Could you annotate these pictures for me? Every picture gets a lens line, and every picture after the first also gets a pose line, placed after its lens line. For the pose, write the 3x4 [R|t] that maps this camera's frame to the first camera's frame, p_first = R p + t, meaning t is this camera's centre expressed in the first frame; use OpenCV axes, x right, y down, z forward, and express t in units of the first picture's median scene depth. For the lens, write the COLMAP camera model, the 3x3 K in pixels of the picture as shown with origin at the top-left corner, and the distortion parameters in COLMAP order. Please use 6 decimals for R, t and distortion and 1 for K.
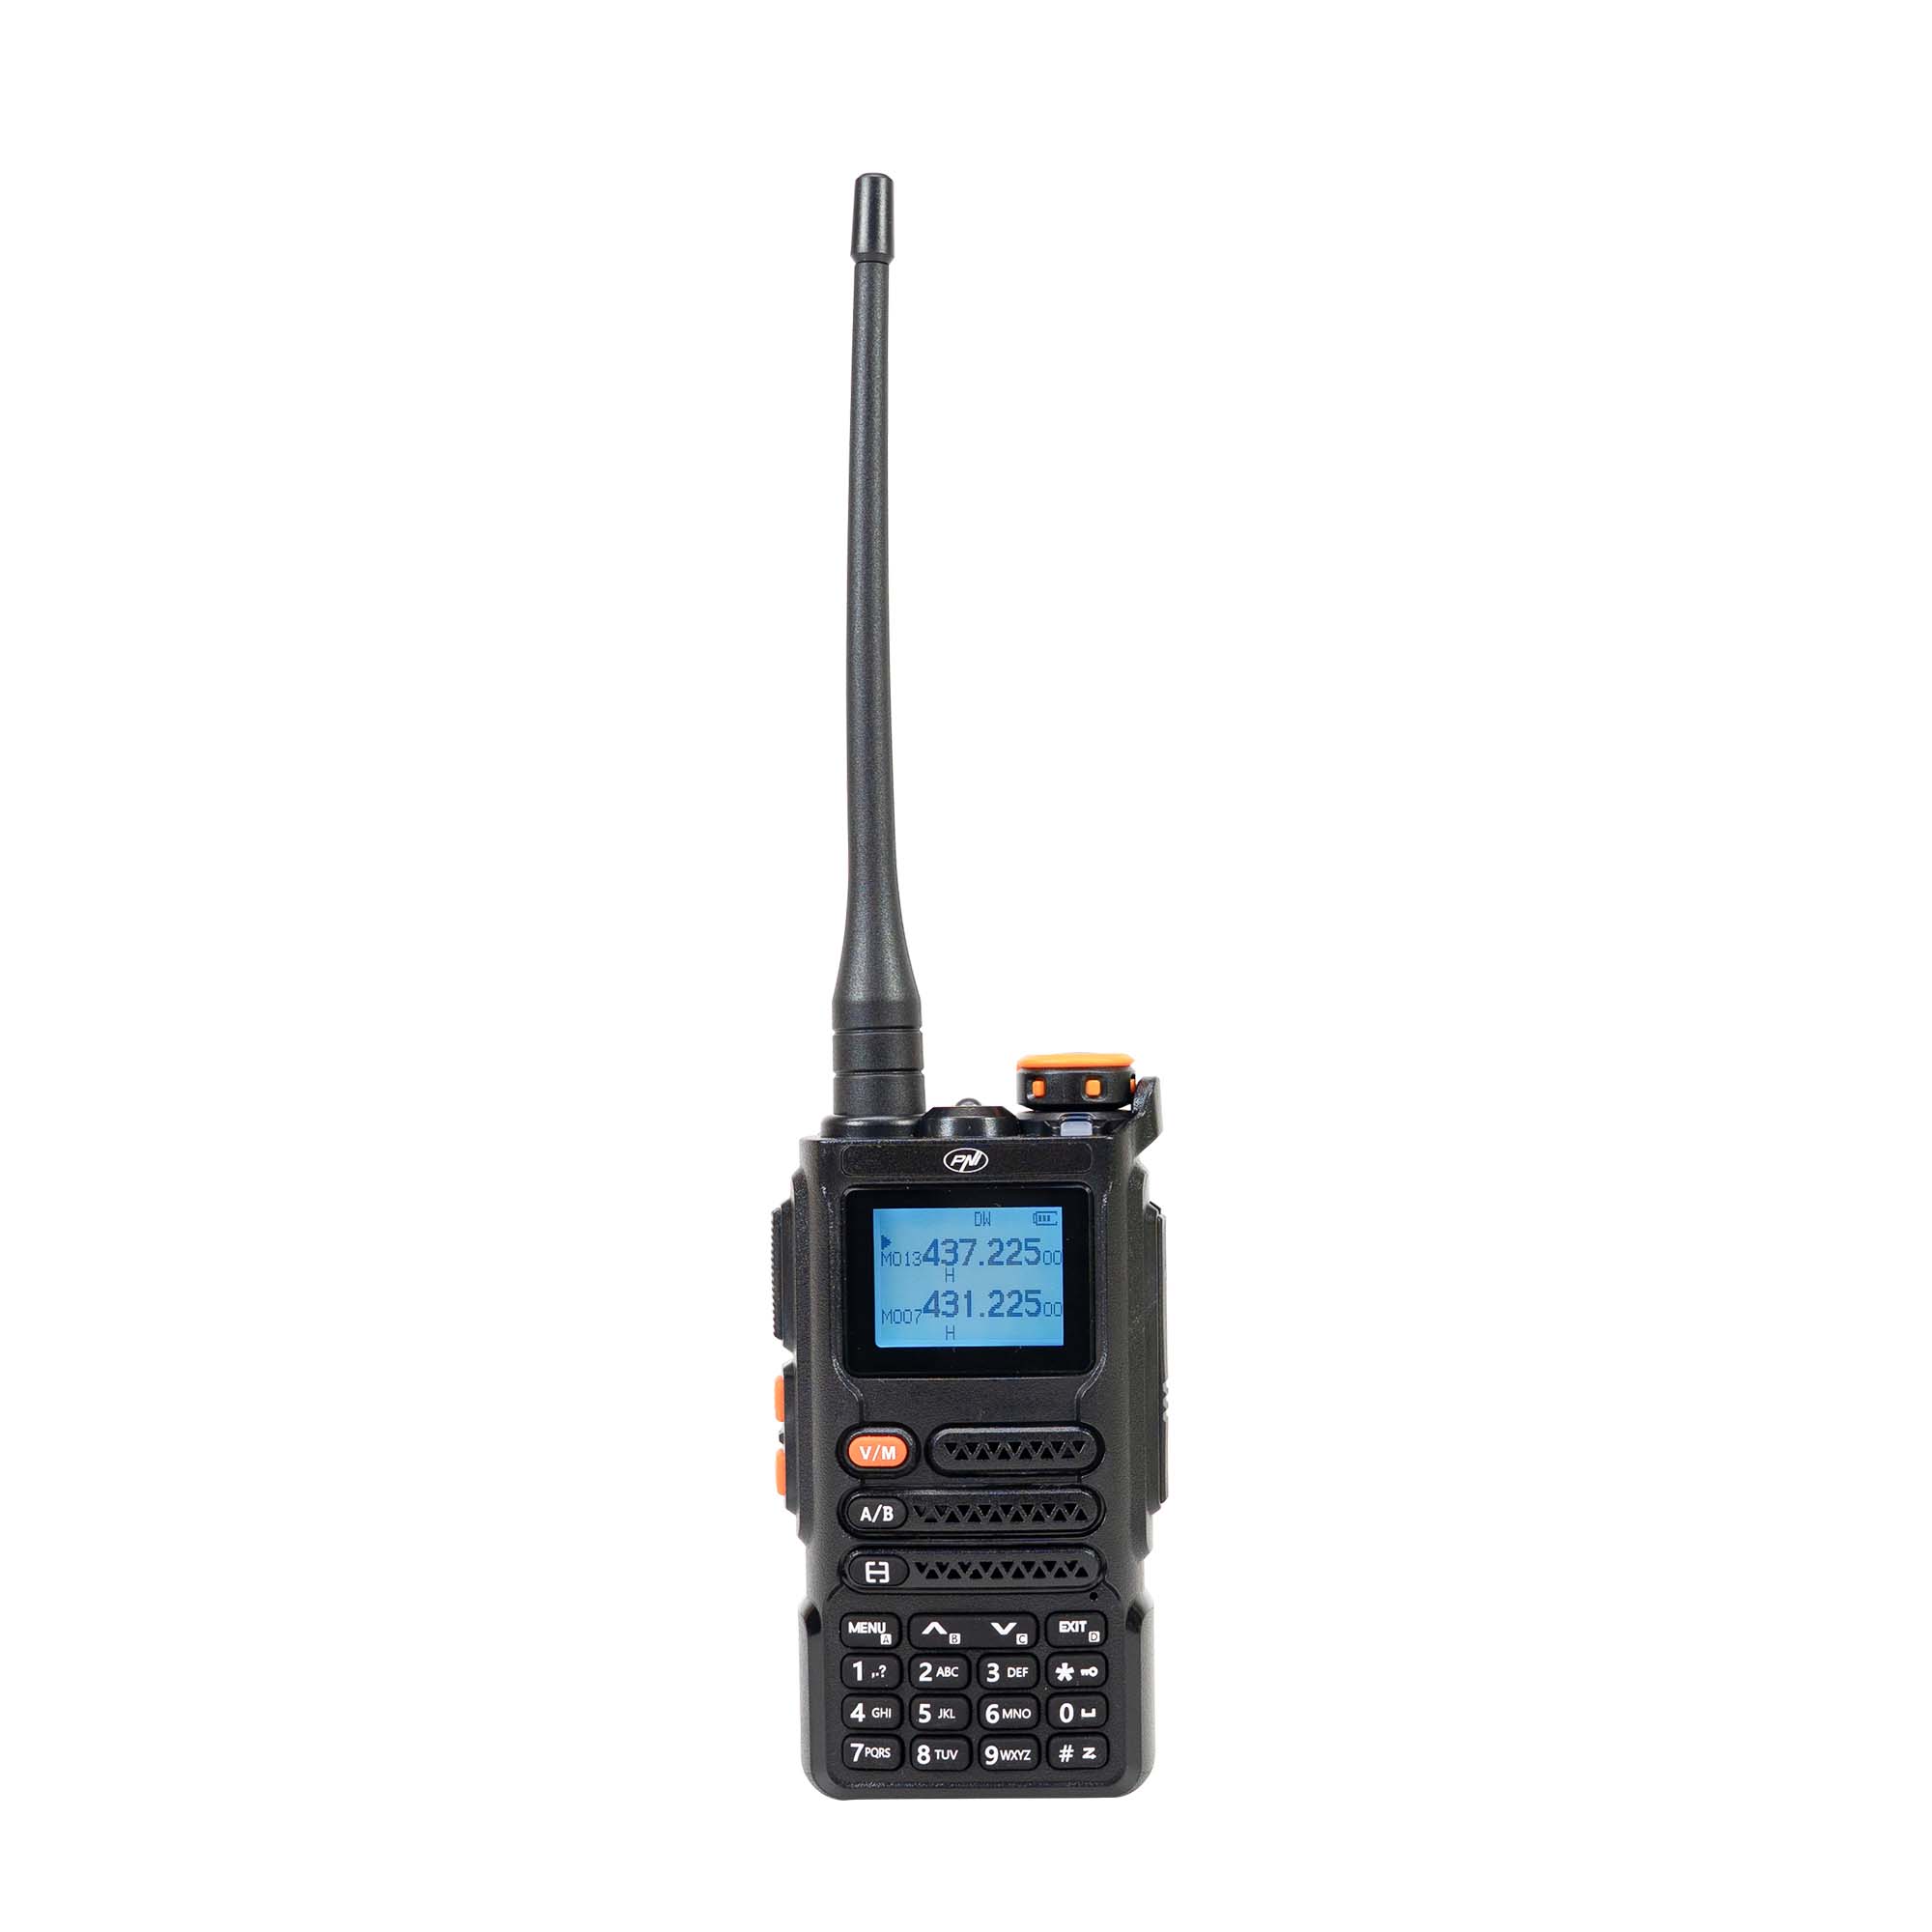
lens RADIAL K [[3330.1, 0, 973.1], [0, 3330.1, 972.3], [0, 0, 1]] dist [-0.236792, 0.000000]
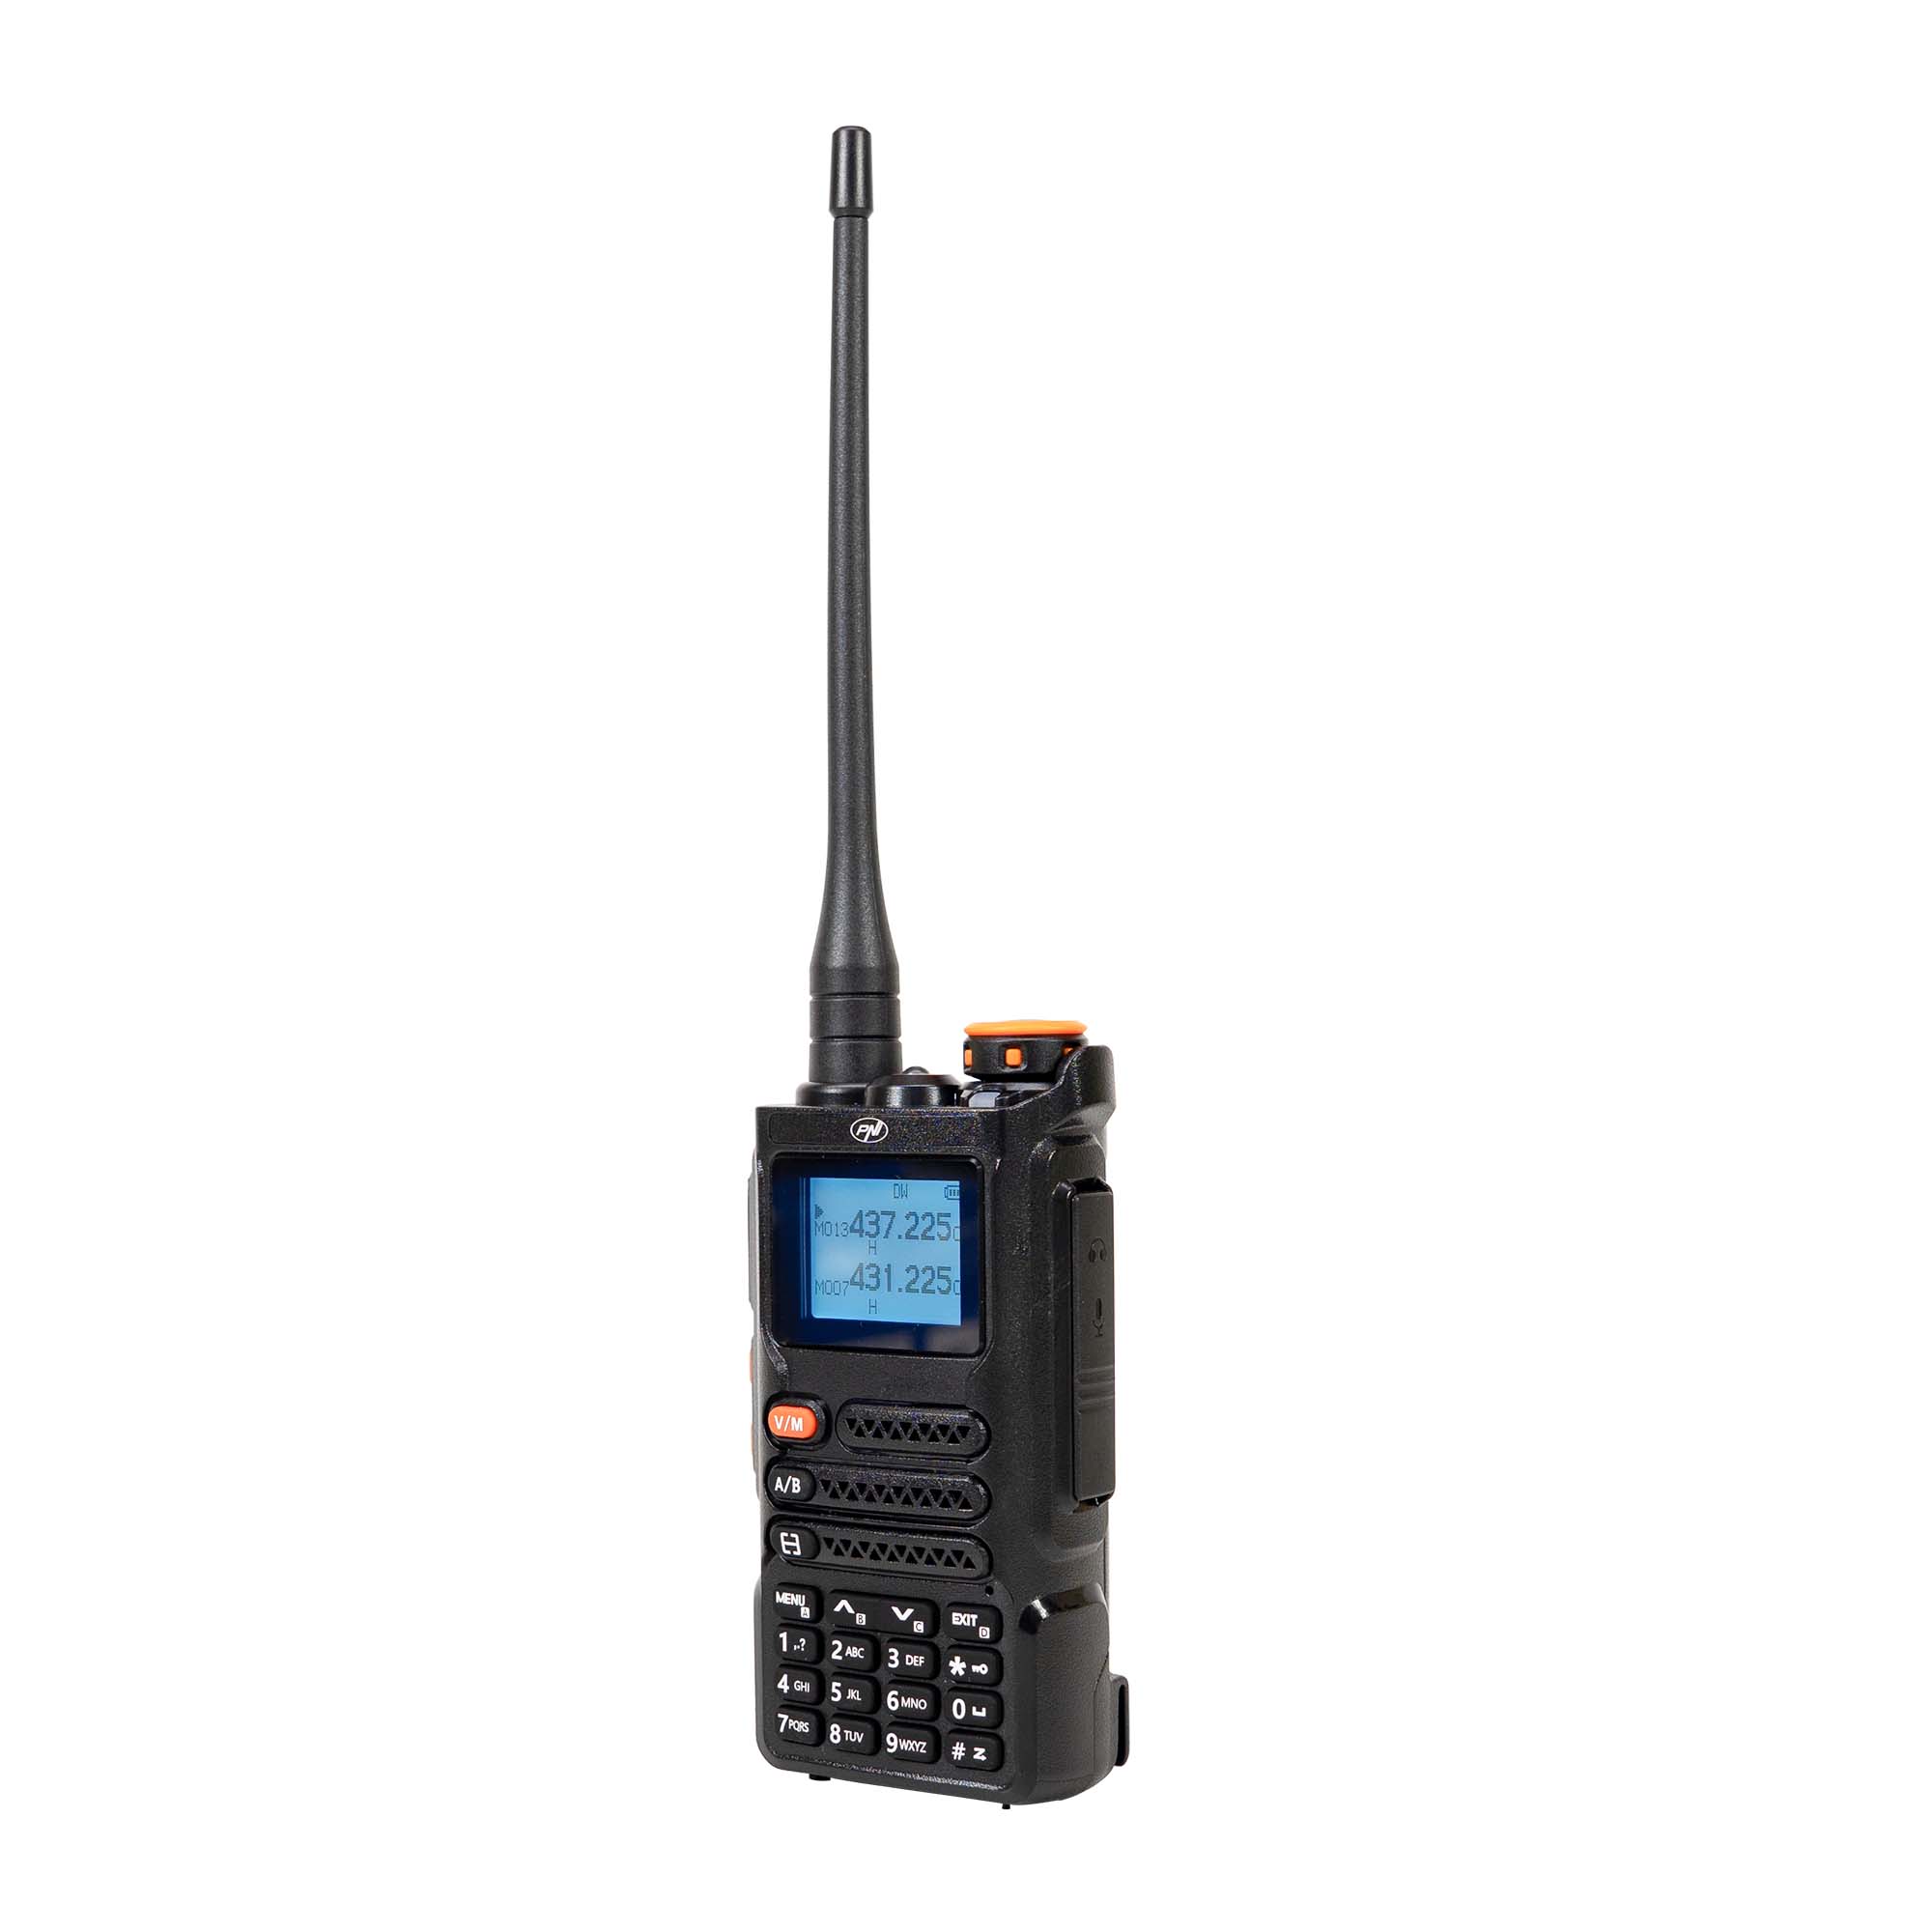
lens RADIAL K [[3330.1, 0, 953.7], [0, 3330.1, 977.7], [0, 0, 1]] dist [-0.236792, 0.000000]
pose [[0.852106, 0.003888, -0.523355, 0.528036], [0.002942, 0.999921, 0.012219, 0.000028], [0.523361, -0.011951, 0.852027, 0.182877]]
